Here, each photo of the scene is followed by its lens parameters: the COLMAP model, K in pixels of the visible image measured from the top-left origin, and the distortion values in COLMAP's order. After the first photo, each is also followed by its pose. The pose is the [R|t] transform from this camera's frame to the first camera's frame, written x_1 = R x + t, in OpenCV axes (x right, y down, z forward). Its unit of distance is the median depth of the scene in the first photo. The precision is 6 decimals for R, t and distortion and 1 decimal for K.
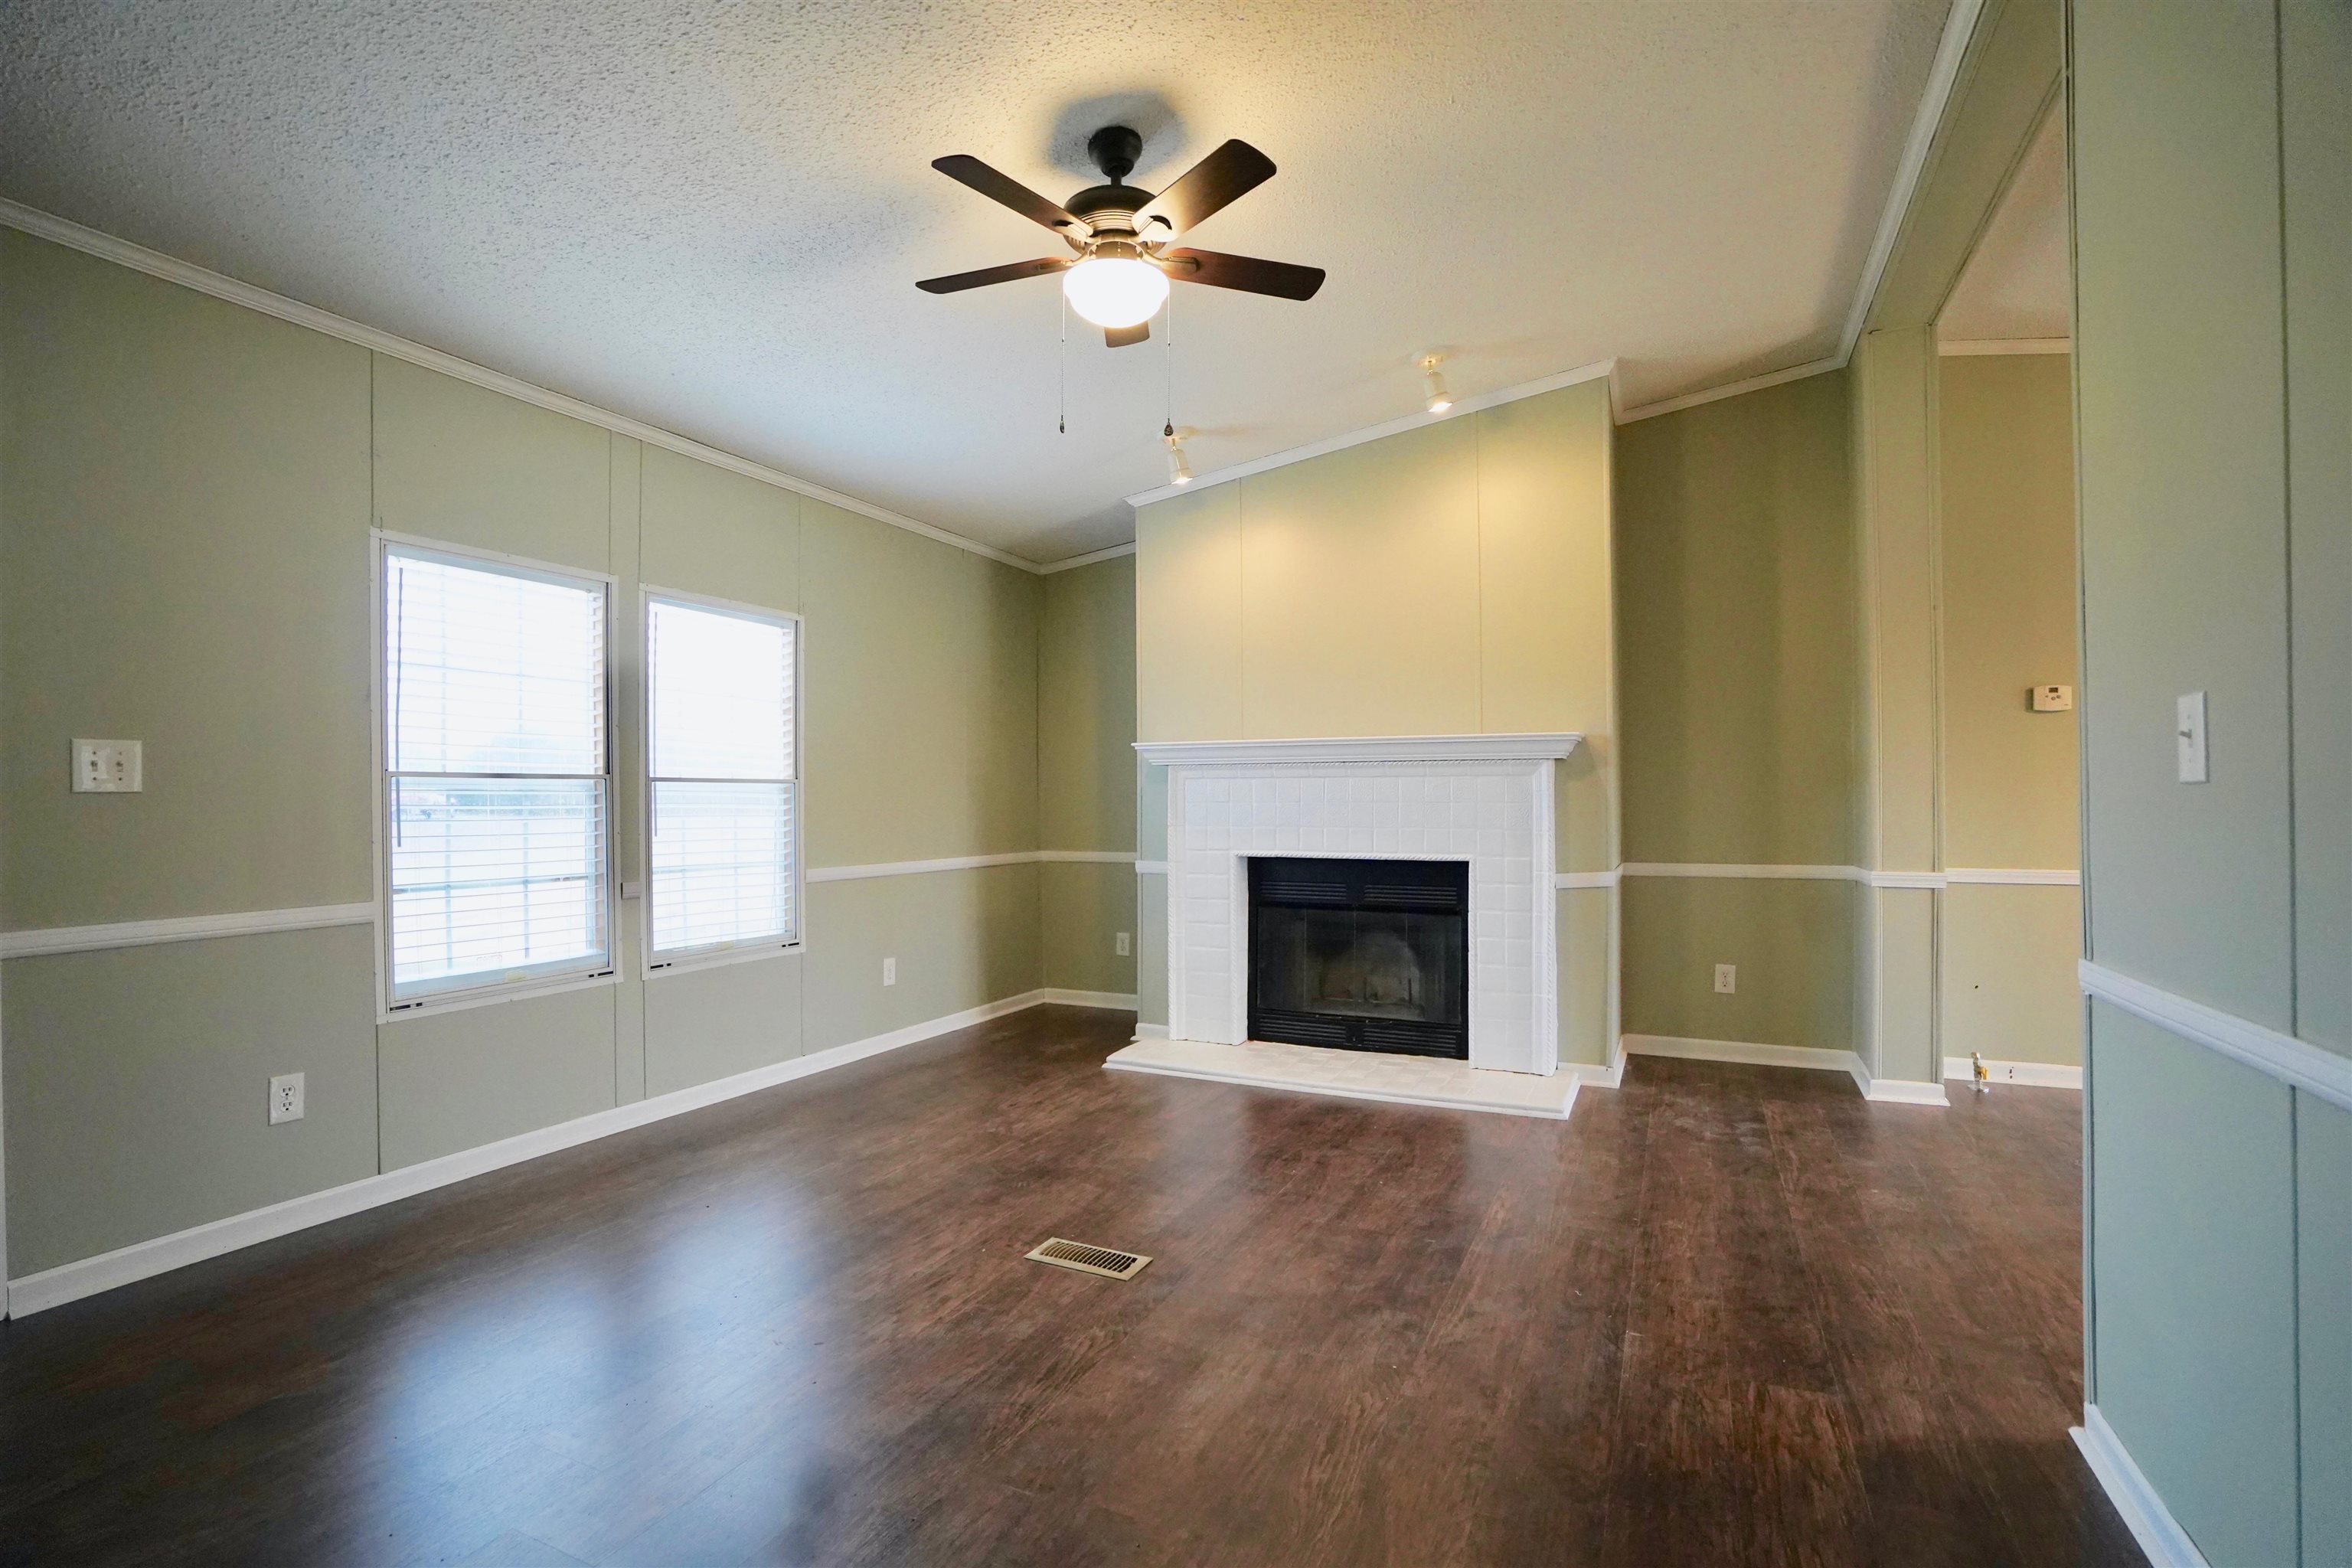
lens RADIAL K [[1031.3, 0, 1176.0], [0, 1031.3, 784.0], [0, 0, 1]] dist [-0.054715, 0.000339]
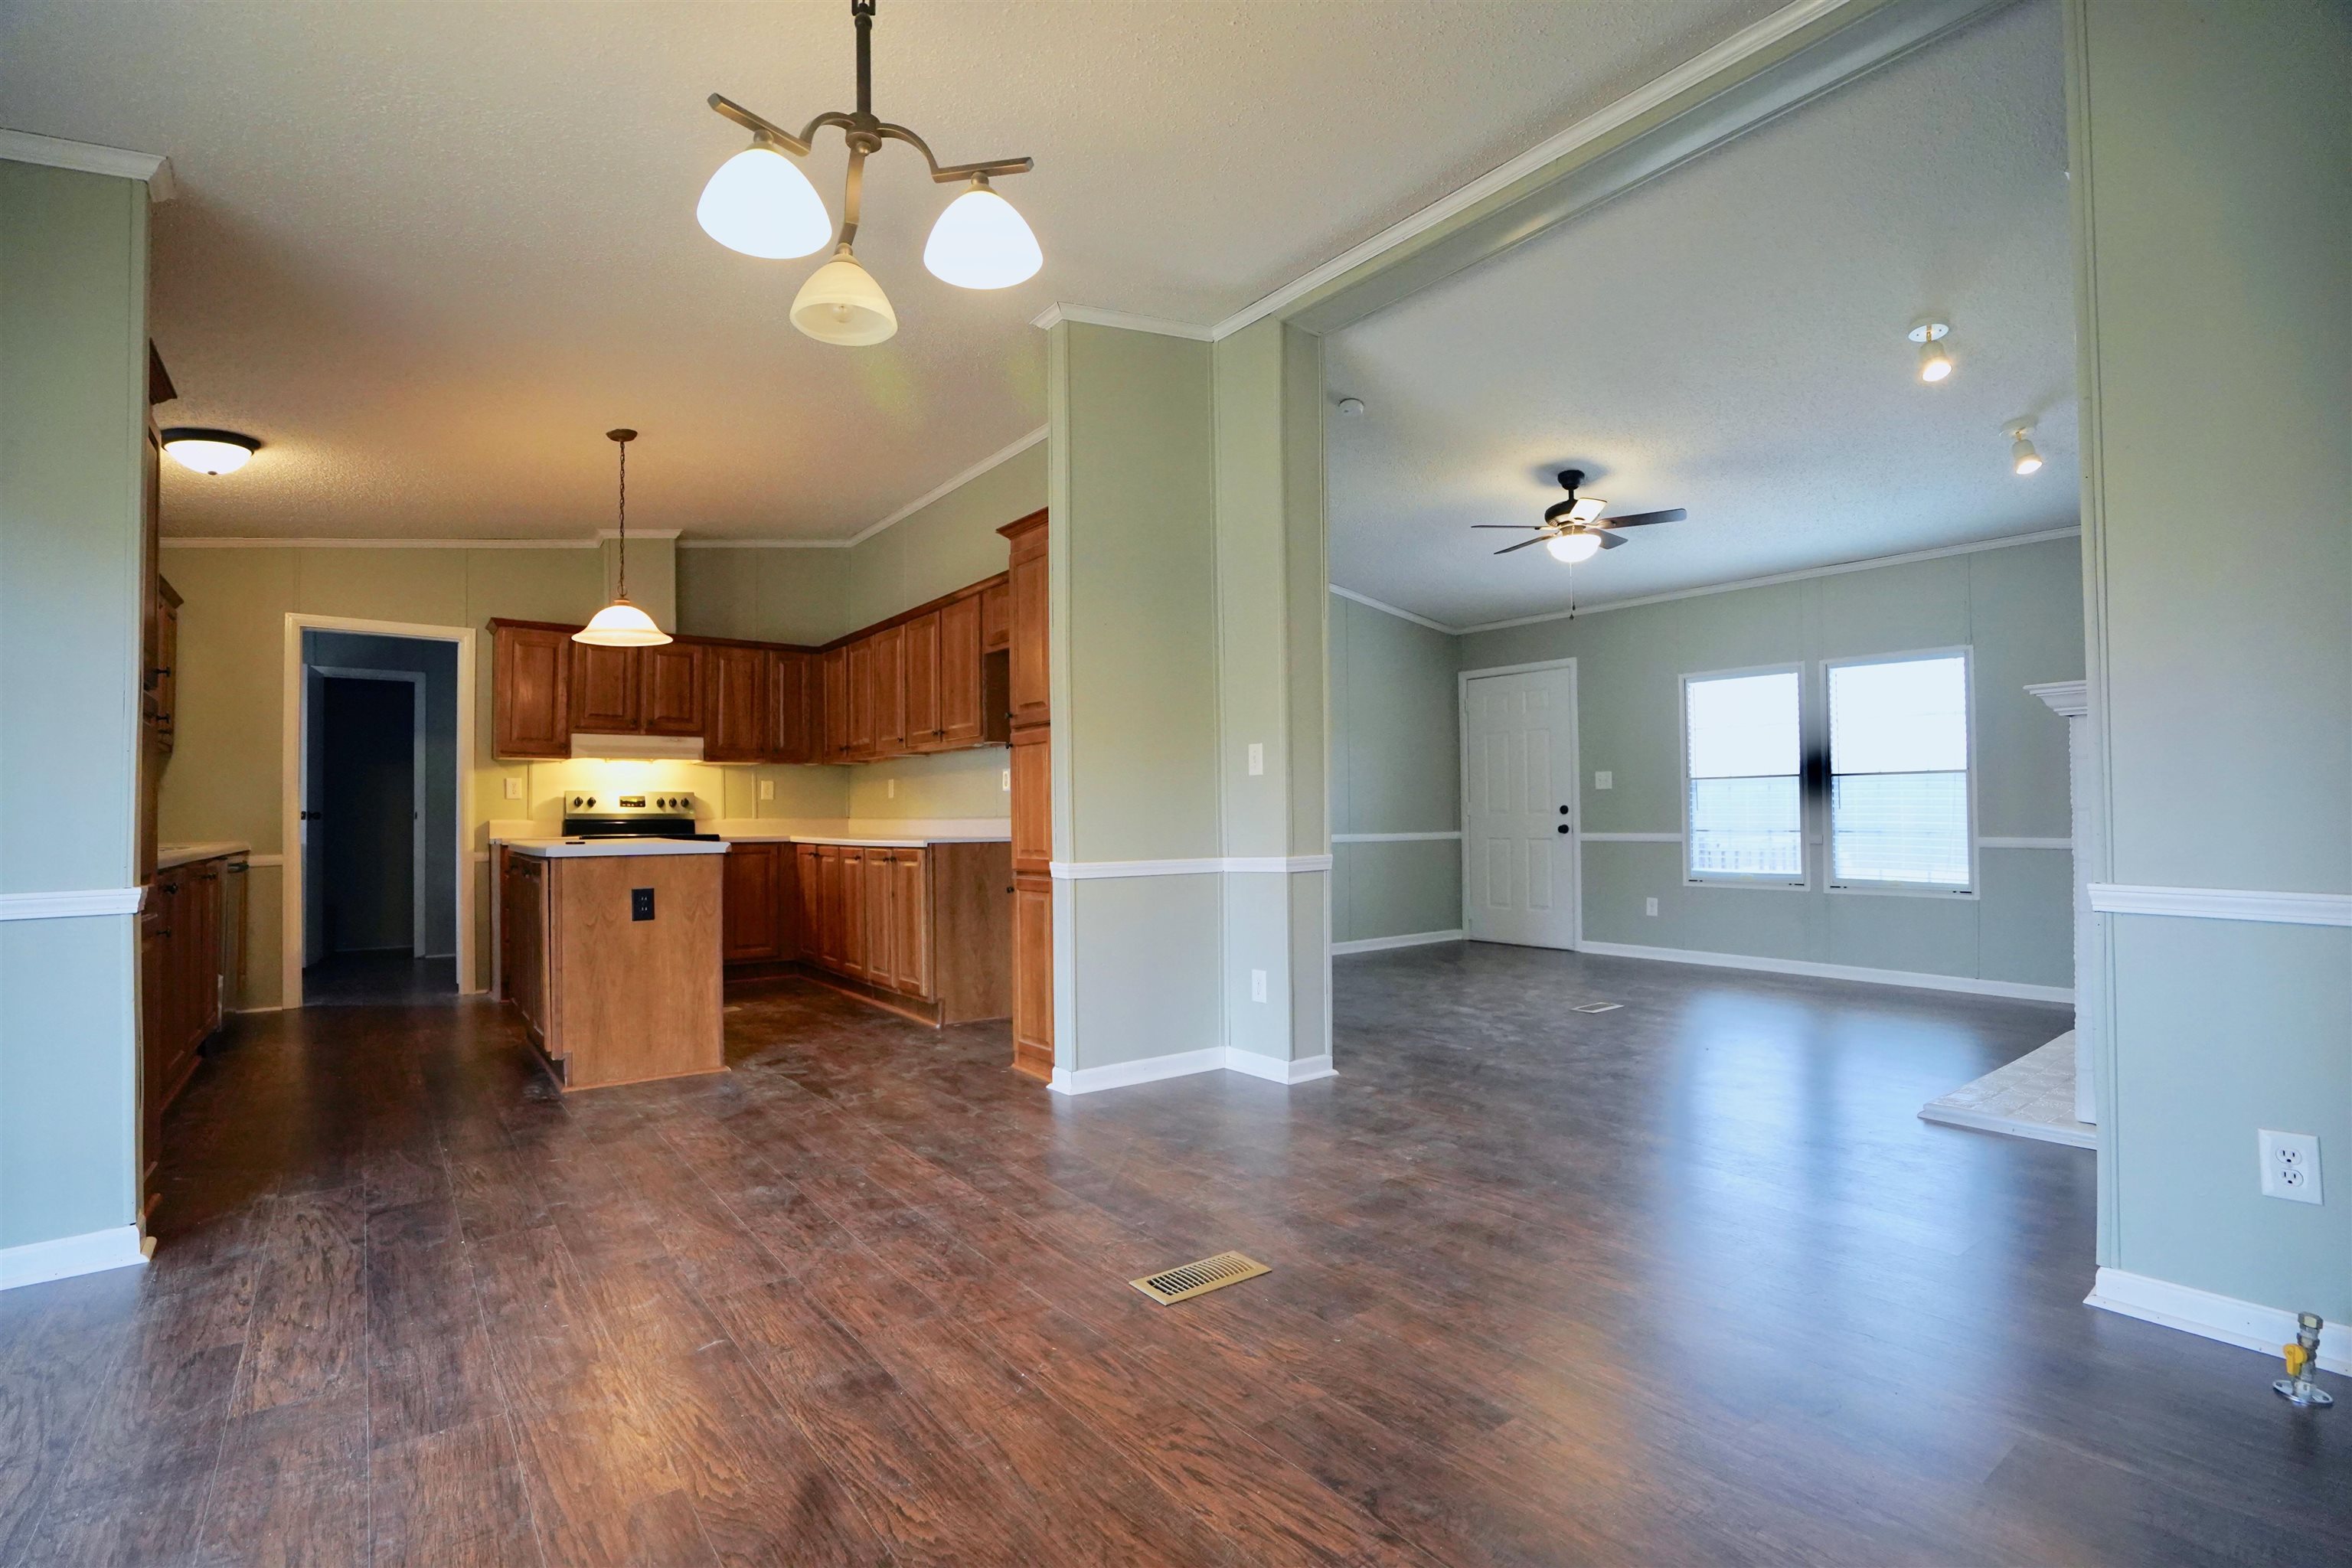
lens RADIAL K [[1077.5, 0, 1168.9], [0, 1077.5, 793.5], [0, 0, 1]] dist [-0.069454, 0.030068]
pose [[-0.473040, -0.013880, -0.880932, 1.758668], [0.018683, 0.999493, -0.025780, 0.056604], [0.880843, -0.028653, -0.472541, 0.985046]]
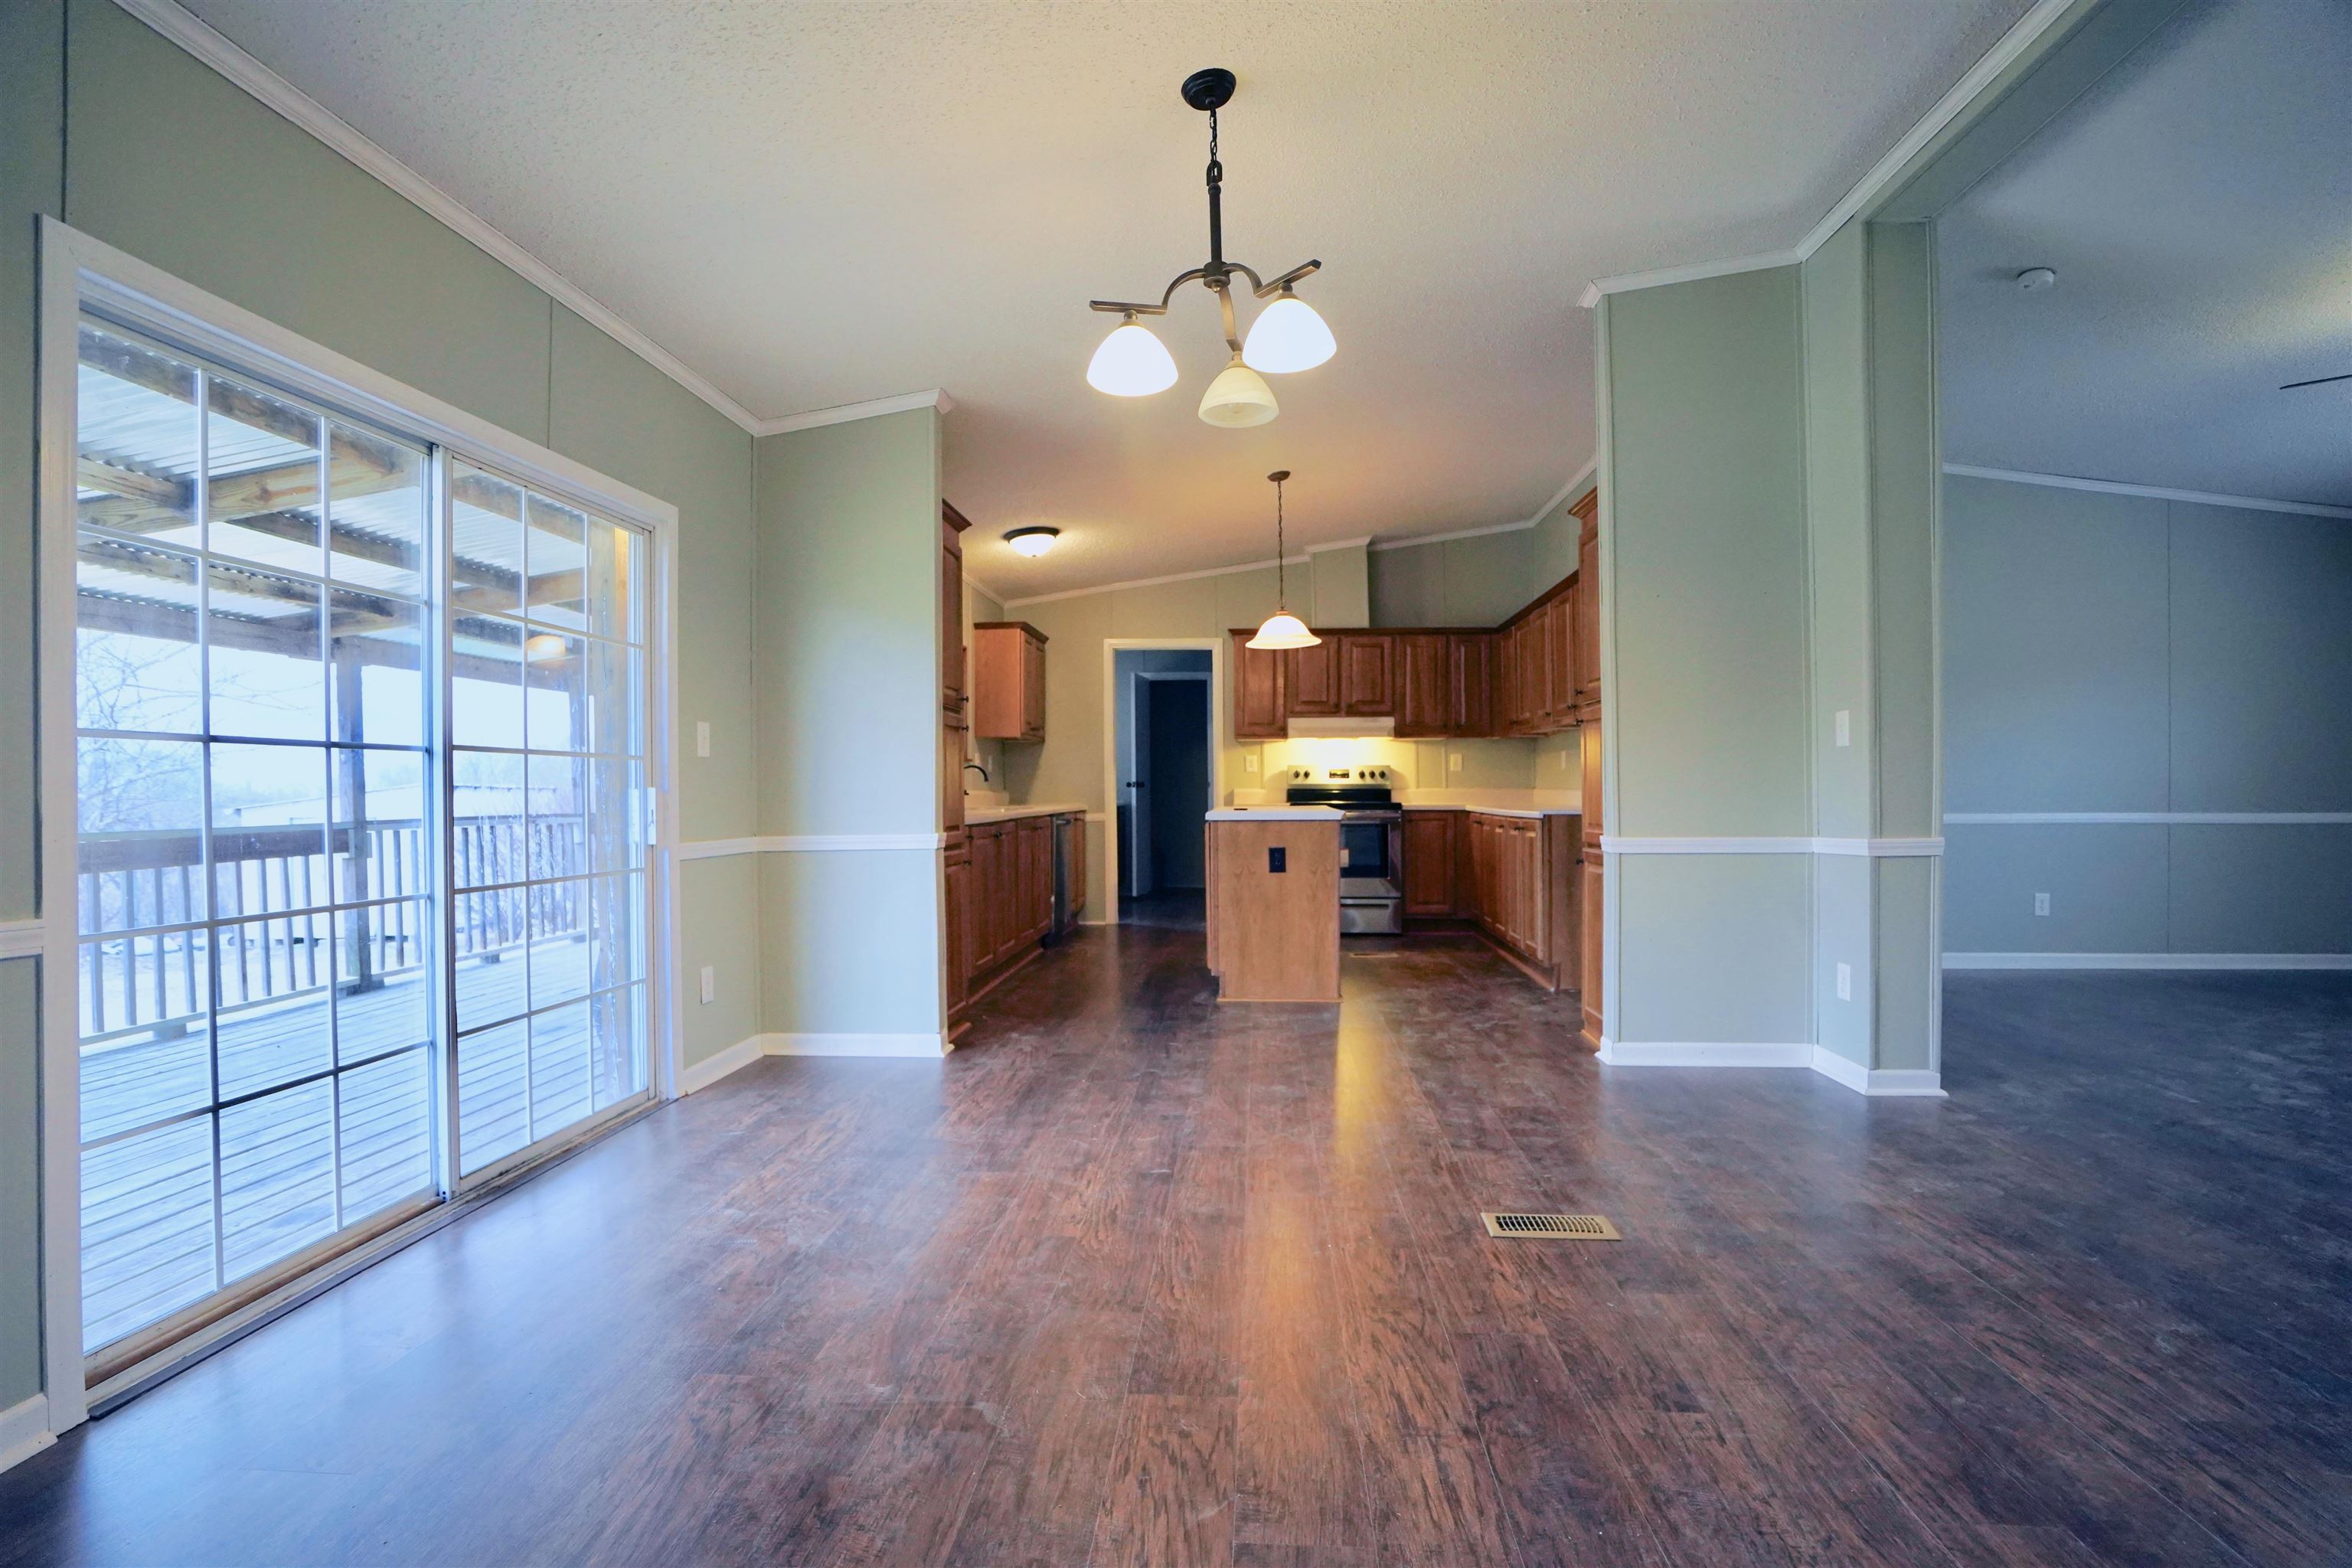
lens RADIAL K [[1081.9, 0, 1187.0], [0, 1081.9, 791.5], [0, 0, 1]] dist [-0.040149, 0.000533]
pose [[-0.936632, 0.007382, -0.350238, 1.621260], [0.010092, 0.999932, -0.005913, 0.051336], [0.350170, -0.009073, -0.936642, 1.303825]]
